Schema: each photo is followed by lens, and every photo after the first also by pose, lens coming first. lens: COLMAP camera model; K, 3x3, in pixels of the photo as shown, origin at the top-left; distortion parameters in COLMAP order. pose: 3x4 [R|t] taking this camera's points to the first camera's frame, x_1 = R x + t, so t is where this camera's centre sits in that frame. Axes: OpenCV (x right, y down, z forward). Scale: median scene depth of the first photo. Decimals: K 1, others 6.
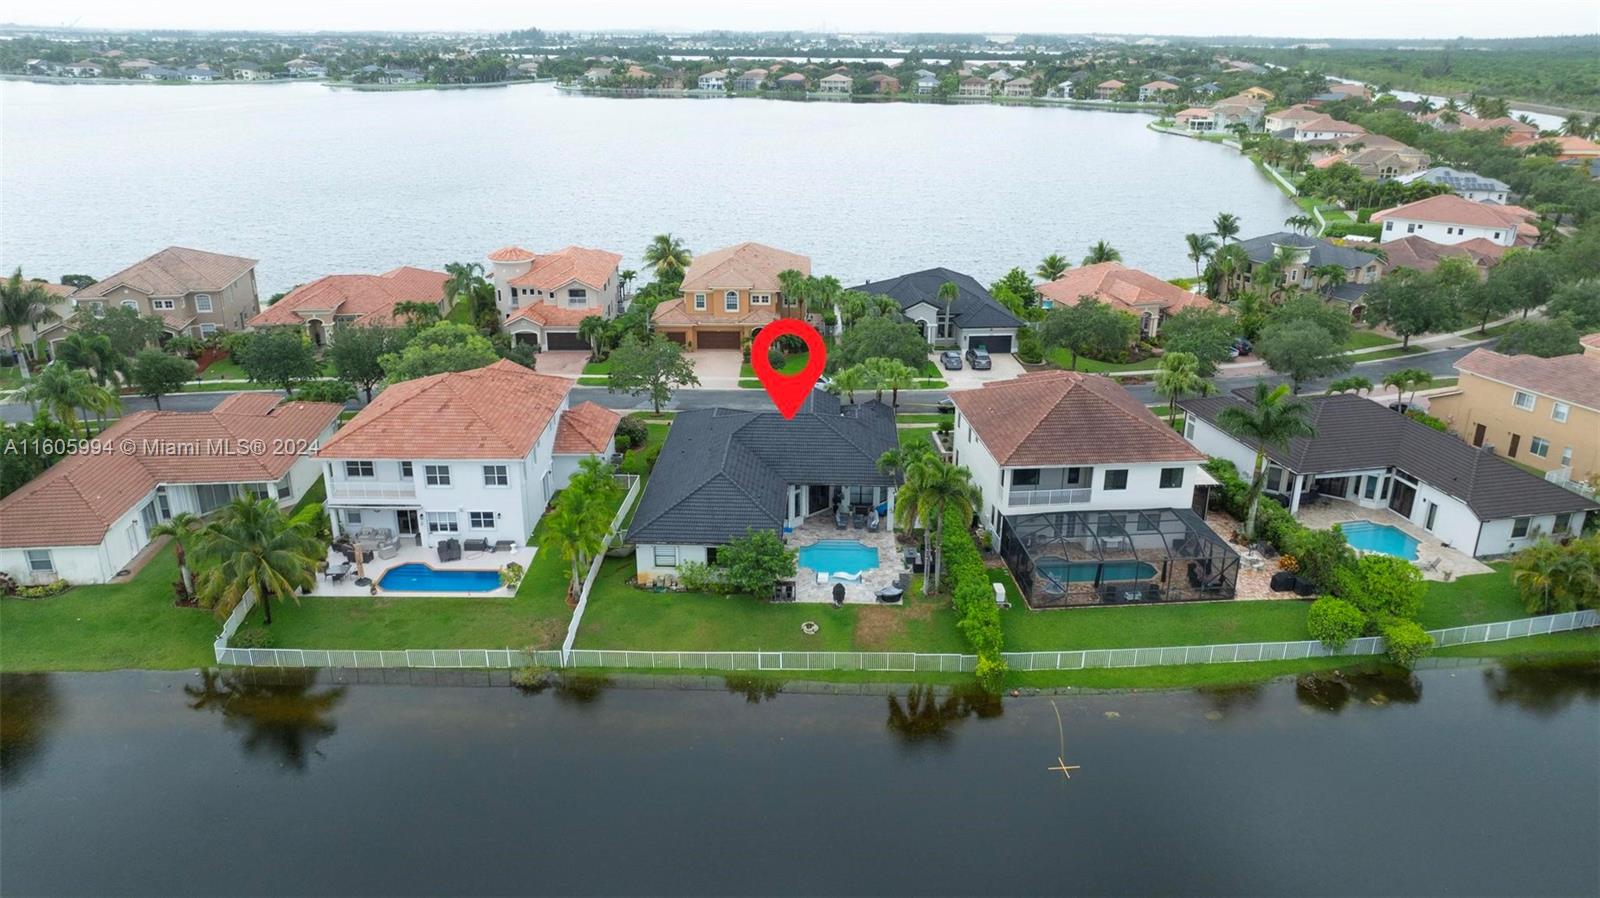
lens RADIAL K [[1138.9, 0, 800.0], [0, 1138.9, 449.0], [0, 0, 1]] dist [-0.011003, -0.000517]
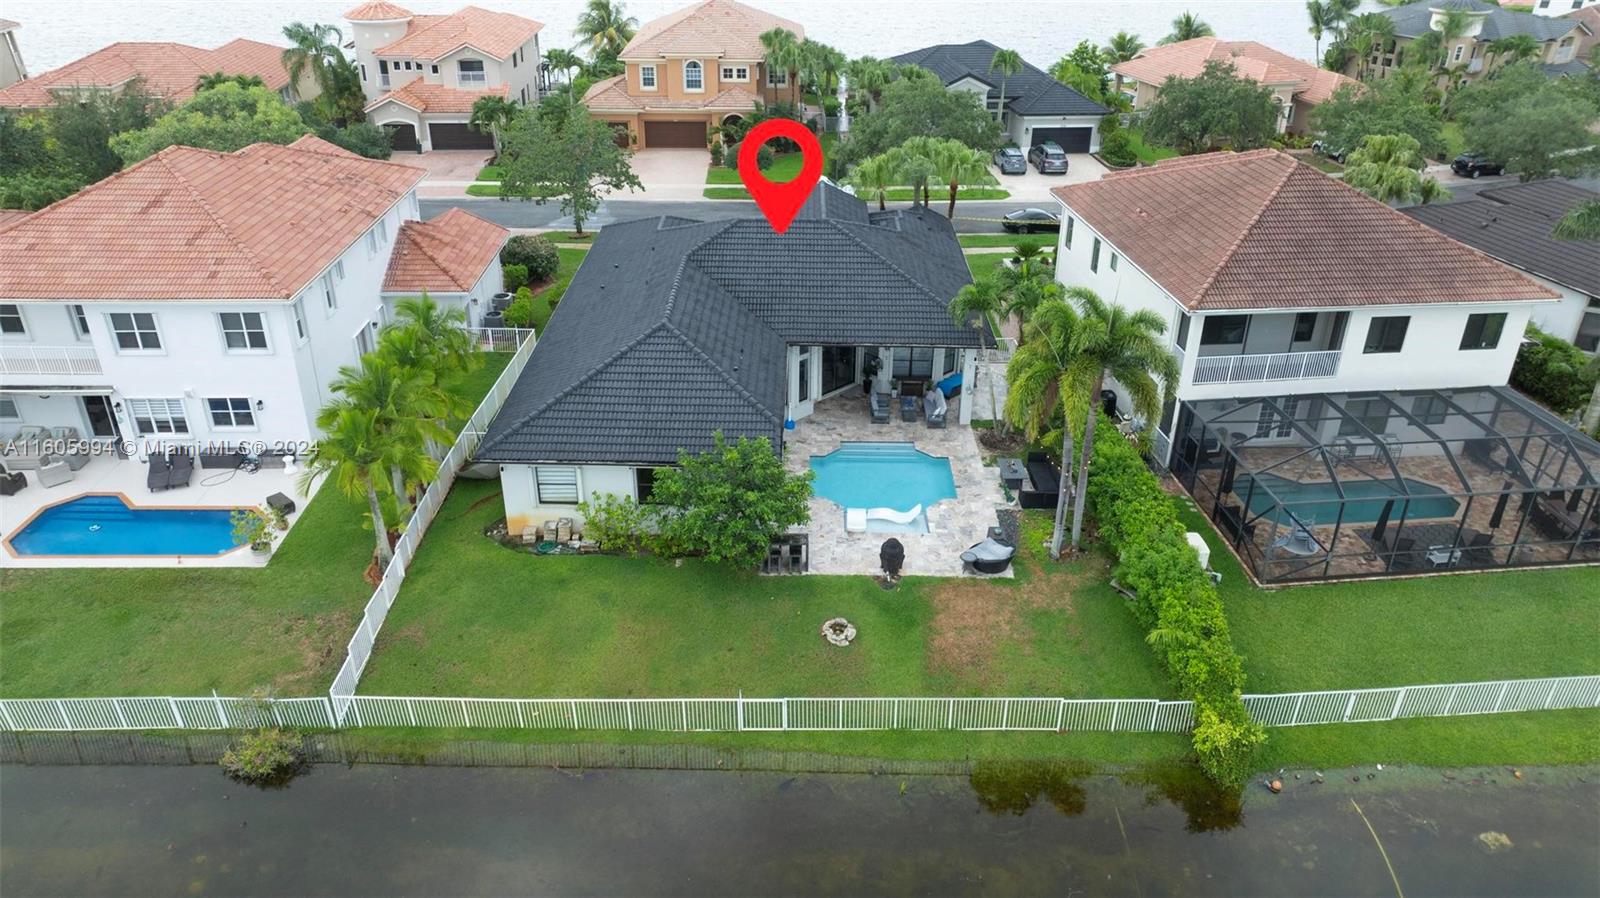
lens RADIAL K [[1138.9, 0, 800.0], [0, 1138.9, 449.0], [0, 0, 1]] dist [-0.011003, -0.000517]
pose [[0.999783, -0.005665, 0.020059, -0.016221], [0.003023, 0.991587, 0.129404, 0.009832], [-0.020623, -0.129315, 0.991389, 0.449757]]
